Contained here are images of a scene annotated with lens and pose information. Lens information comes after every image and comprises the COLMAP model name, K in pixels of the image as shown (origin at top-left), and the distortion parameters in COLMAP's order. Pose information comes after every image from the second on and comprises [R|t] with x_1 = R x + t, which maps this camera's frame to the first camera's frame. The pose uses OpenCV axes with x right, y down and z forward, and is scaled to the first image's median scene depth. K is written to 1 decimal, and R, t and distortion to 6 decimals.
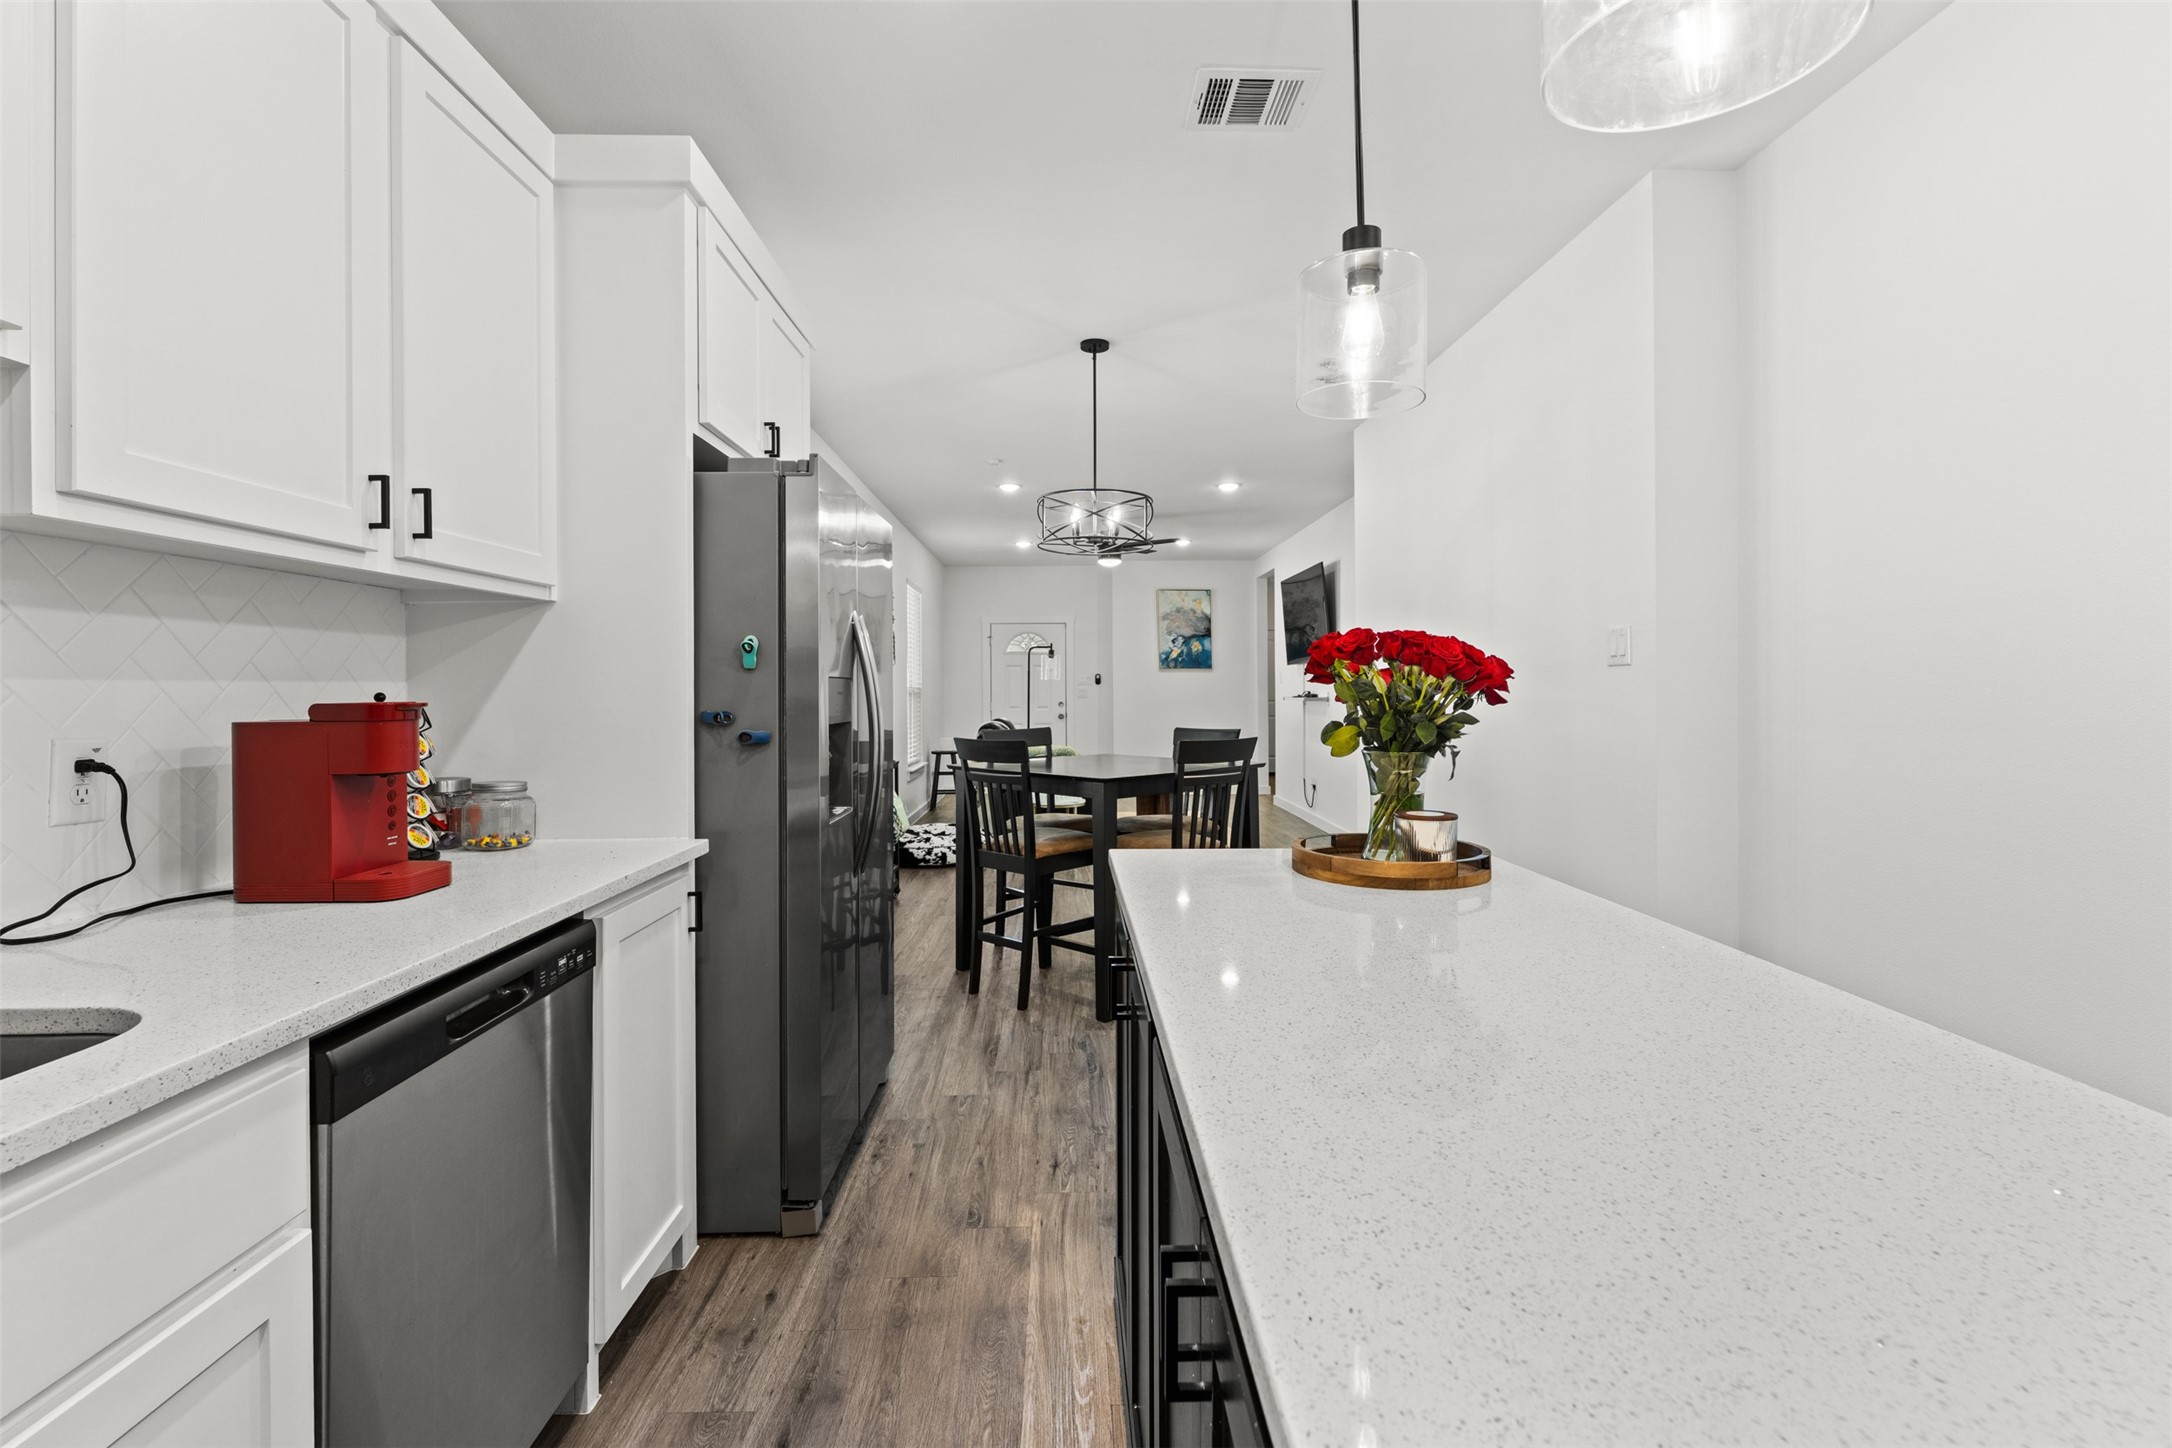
lens RADIAL K [[948.4, 0, 1097.0], [0, 948.4, 684.5], [0, 0, 1]] dist [-0.000550, -0.000634]
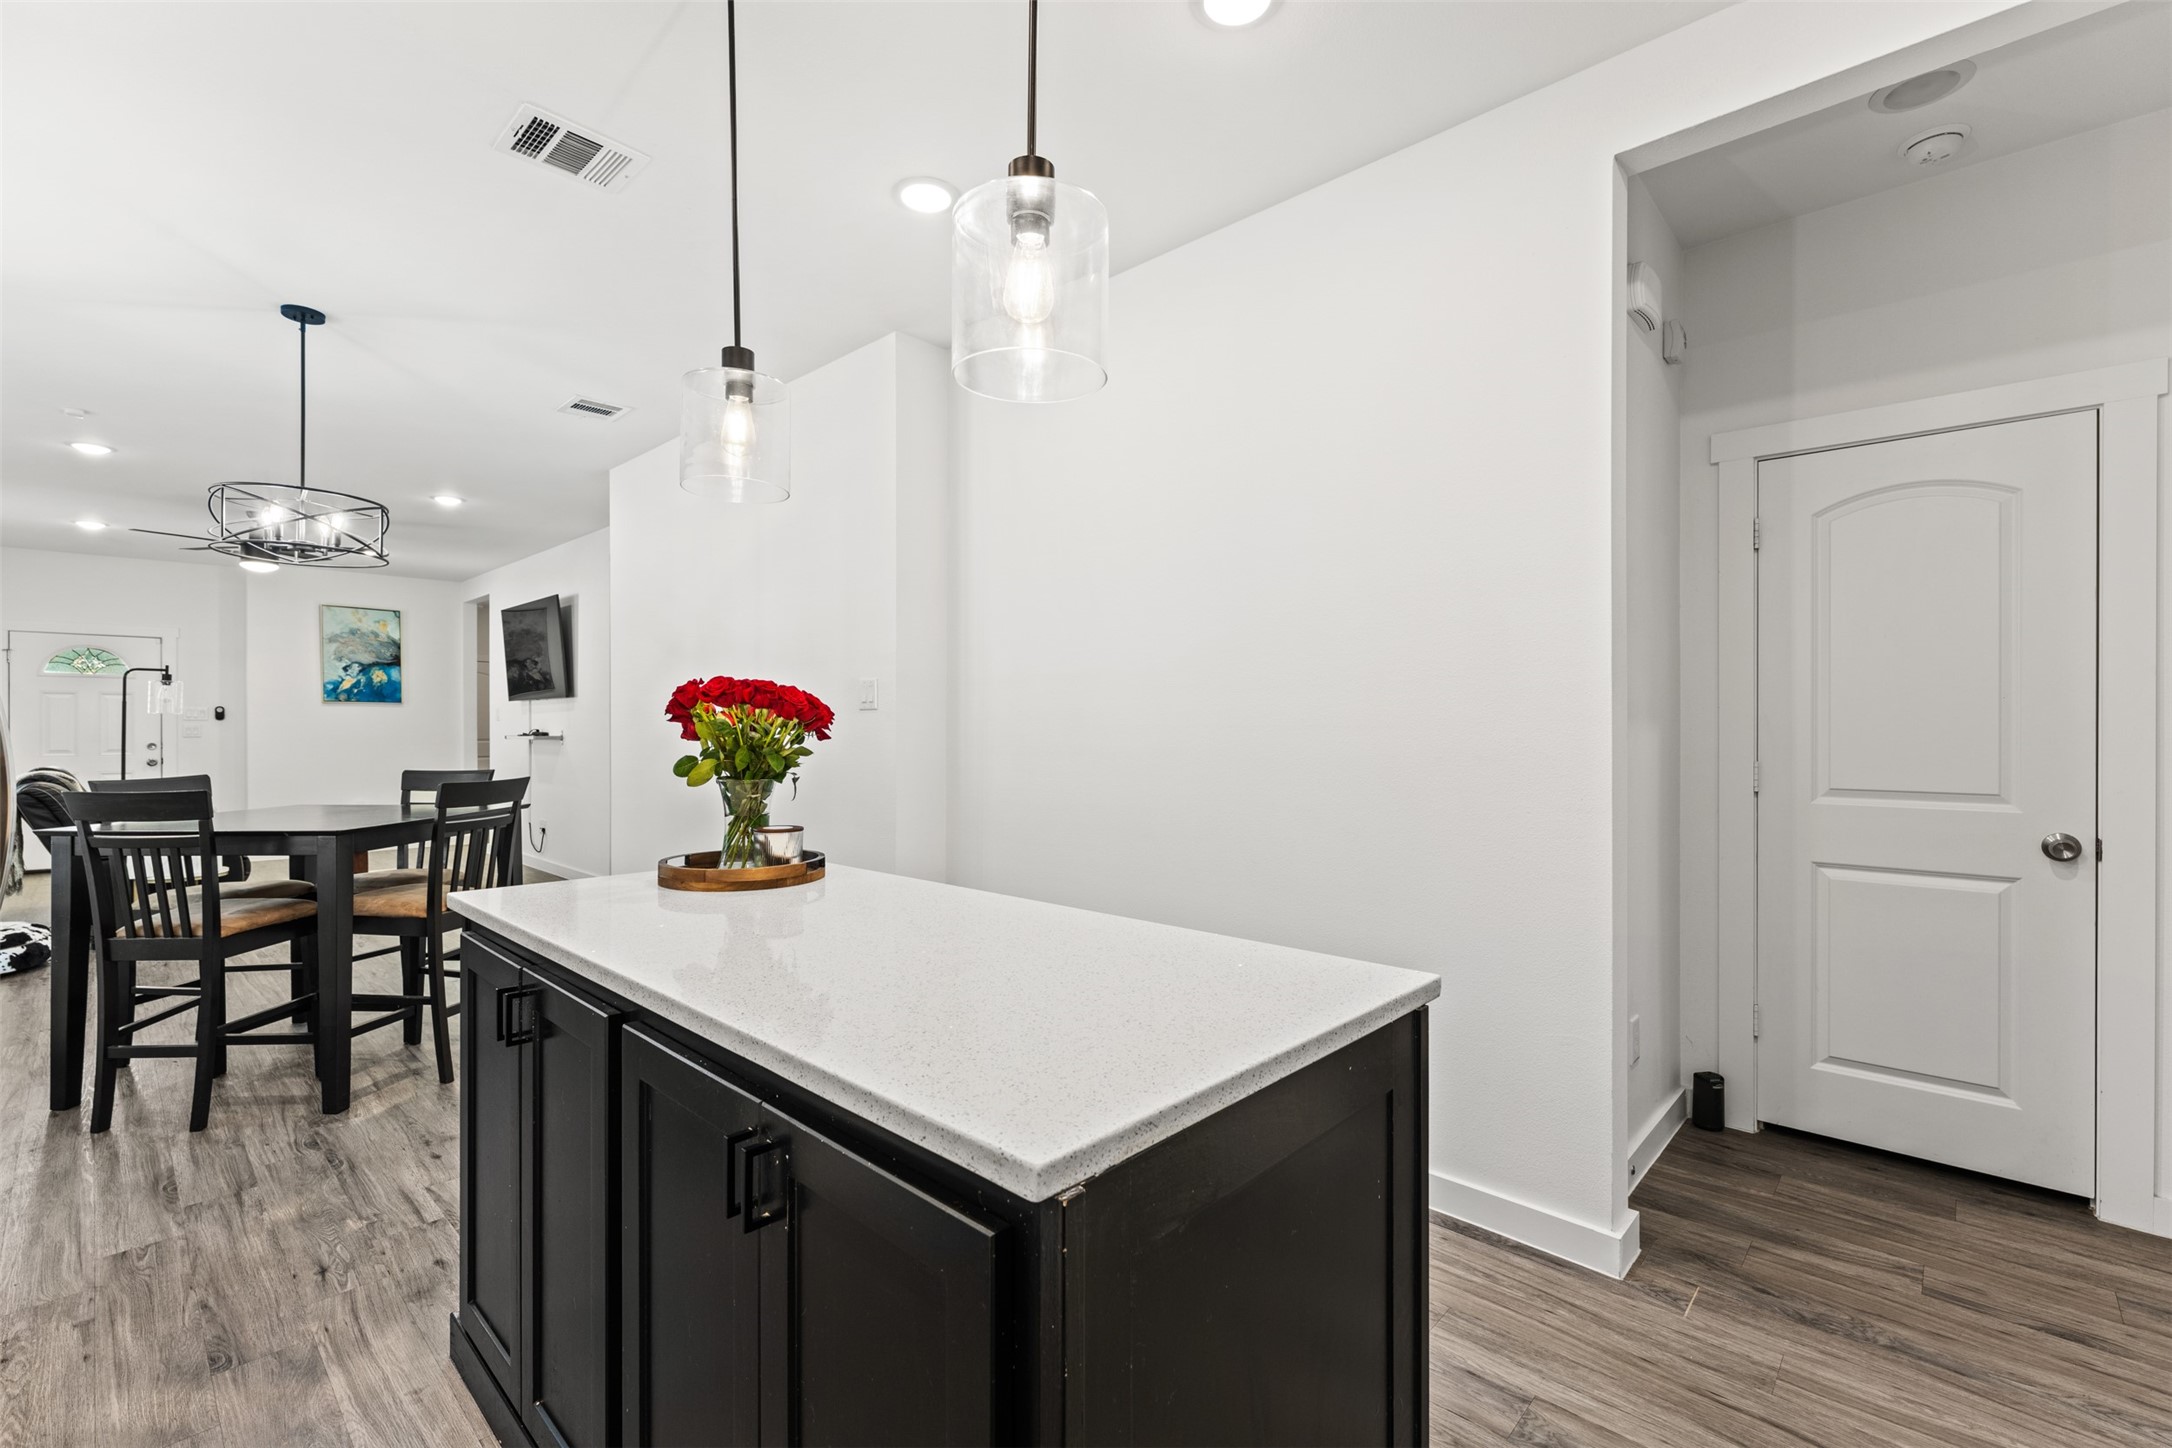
lens RADIAL K [[916.8, 0, 1071.1], [0, 916.8, 728.0], [0, 0, 1]] dist [0.001655, -0.000314]
pose [[0.711300, 0.002144, 0.702886, -0.116432], [-0.006066, 0.999977, 0.003089, -0.000581], [-0.702863, -0.006461, 0.711296, -0.066494]]
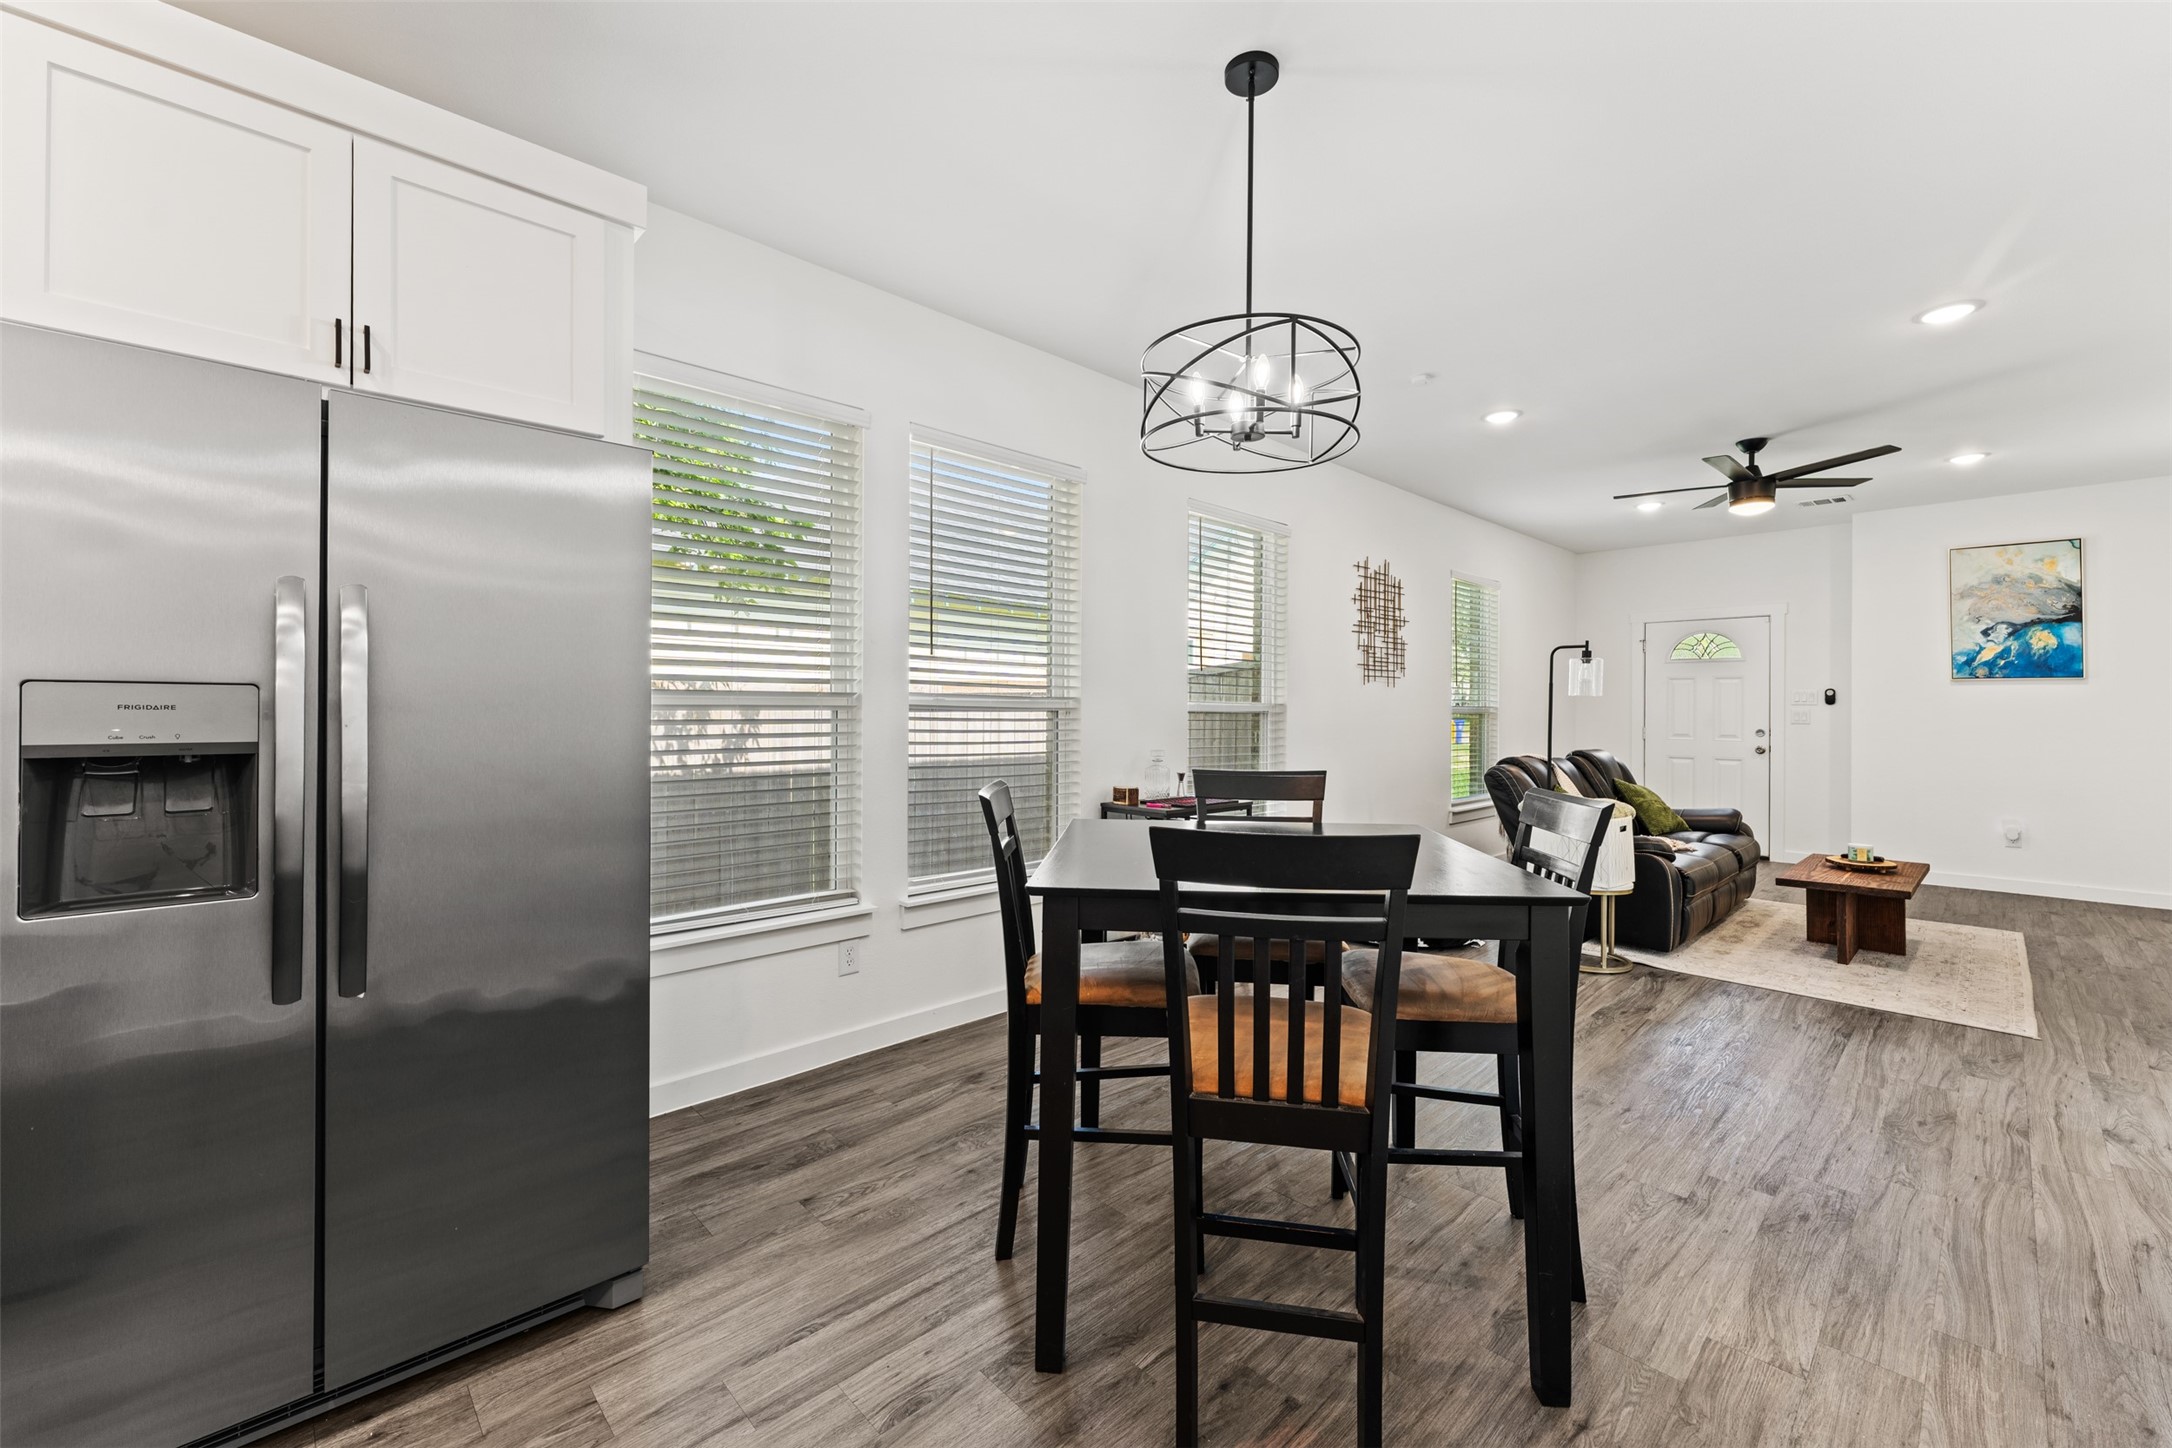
lens RADIAL K [[862.1, 0, 1087.4], [0, 862.1, 705.1], [0, 0, 1]] dist [-0.002446, -0.000279]
pose [[0.662174, 0.007707, -0.749310, 0.408446], [-0.005872, 0.999970, 0.005097, 0.001007], [0.749327, 0.001025, 0.662199, 0.806000]]
